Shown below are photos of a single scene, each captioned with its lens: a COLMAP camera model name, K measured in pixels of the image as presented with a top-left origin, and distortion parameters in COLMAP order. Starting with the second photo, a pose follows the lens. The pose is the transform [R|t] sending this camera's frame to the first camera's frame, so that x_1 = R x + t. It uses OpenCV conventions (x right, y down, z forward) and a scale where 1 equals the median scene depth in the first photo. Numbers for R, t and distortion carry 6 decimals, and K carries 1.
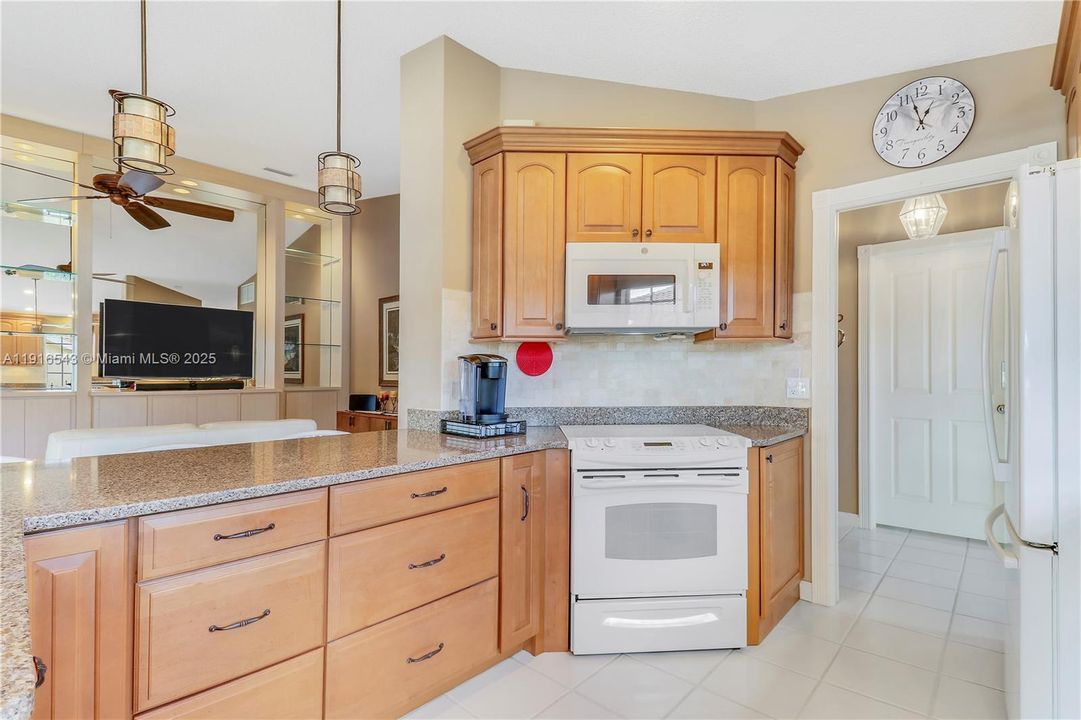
lens RADIAL K [[520.3, 0, 544.7], [0, 520.3, 363.8], [0, 0, 1]] dist [0.012790, -0.000486]
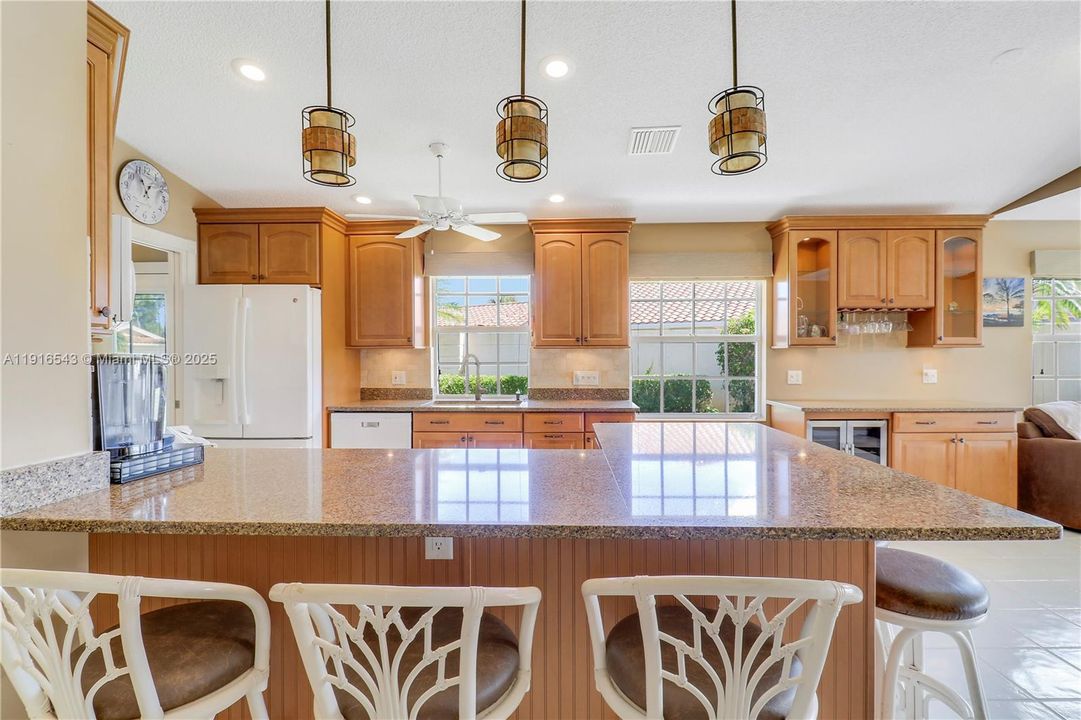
lens RADIAL K [[511.5, 0, 542.1], [0, 511.5, 364.4], [0, 0, 1]] dist [-0.001251, -0.001059]
pose [[-0.634134, -0.004311, 0.773211, -0.965351], [-0.005982, 0.999982, 0.000670, -0.008813], [-0.773200, -0.004200, -0.634148, 1.003418]]
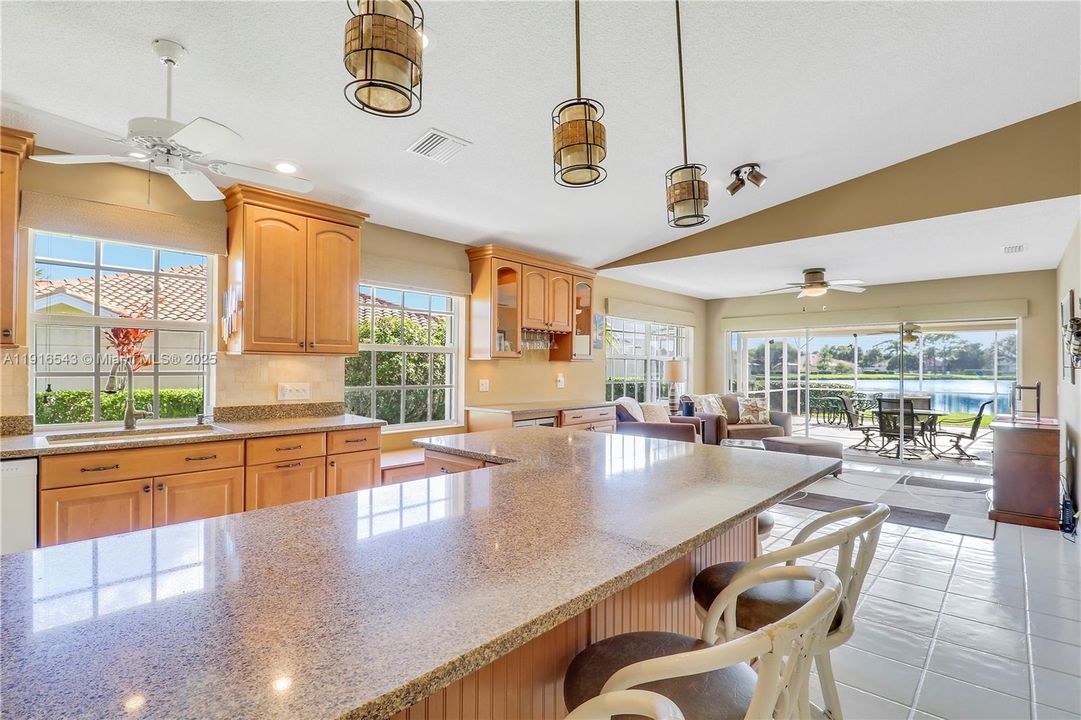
lens RADIAL K [[513.5, 0, 558.8], [0, 513.5, 361.9], [0, 0, 1]] dist [-0.002843, -0.001073]
pose [[-0.999987, -0.001861, 0.004839, -0.458838], [-0.001995, 0.999610, -0.027847, -0.005541], [-0.004786, -0.027856, -0.999600, 1.222129]]
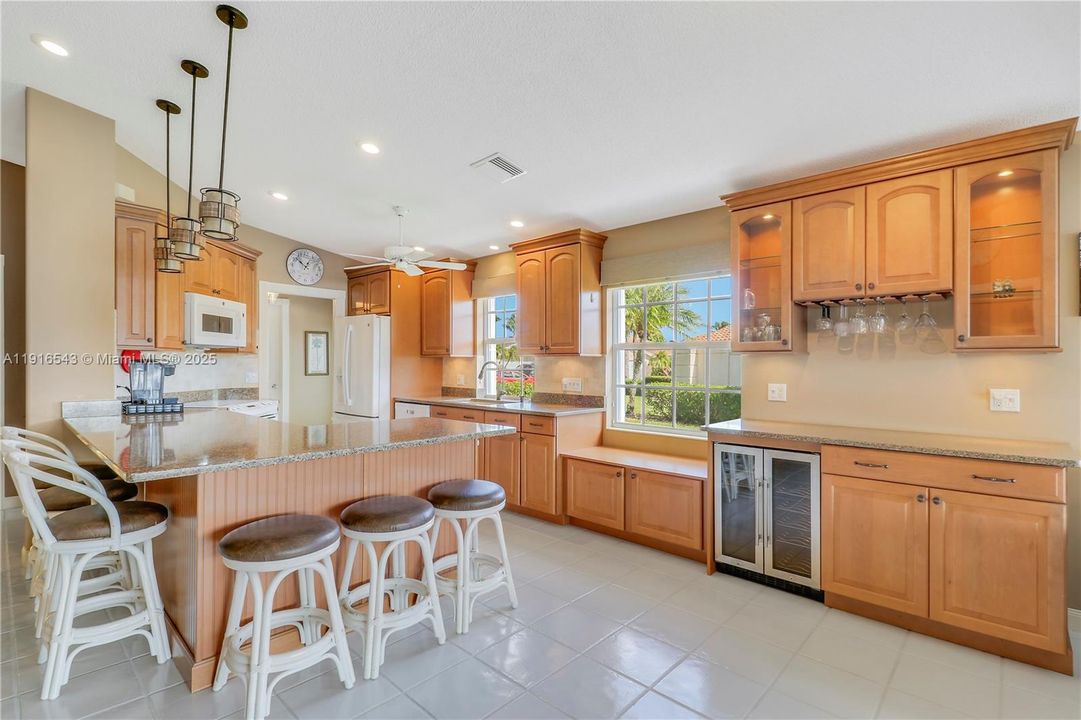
lens RADIAL K [[520.3, 0, 544.7], [0, 520.3, 363.8], [0, 0, 1]] dist [0.012790, -0.000486]
pose [[0.040242, 0.009188, 0.999148, -1.580242], [-0.024757, 0.999660, -0.008196, -0.018574], [-0.998883, -0.024406, 0.040455, -0.204367]]
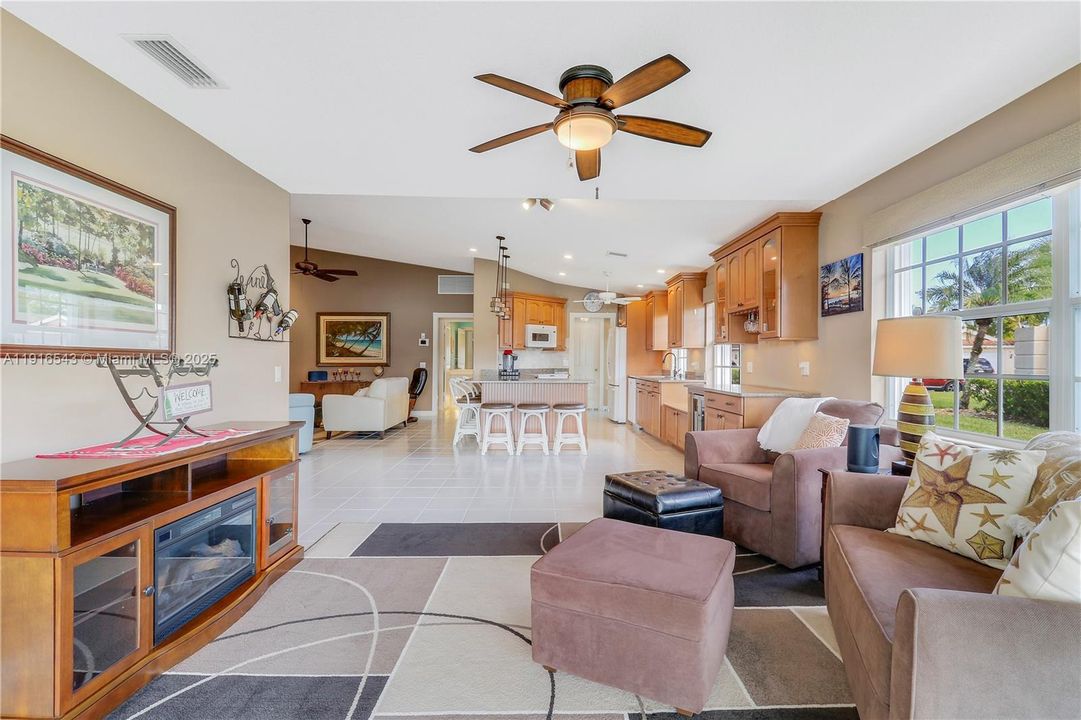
lens RADIAL K [[507.6, 0, 540.5], [0, 507.6, 360.0], [0, 0, 1]] dist [0.009473, -0.000676]
pose [[0.754192, 0.008513, 0.656599, -2.298628], [-0.017583, 0.999819, 0.007233, -0.000175], [-0.656419, -0.017000, 0.754205, -1.842795]]
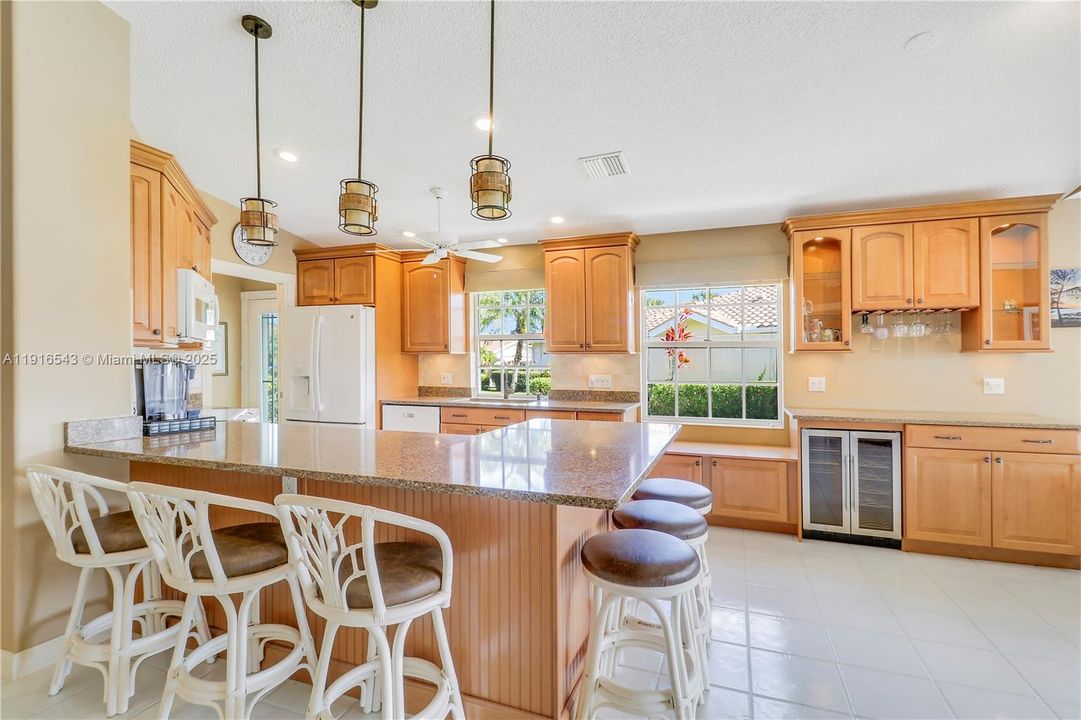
lens RADIAL K [[507.6, 0, 540.5], [0, 507.6, 360.0], [0, 0, 1]] dist [0.009473, -0.000676]
pose [[-0.355227, 0.007887, 0.934747, -1.384093], [-0.015457, 0.999778, -0.014310, -0.009484], [-0.934652, -0.019532, -0.355027, 0.647139]]
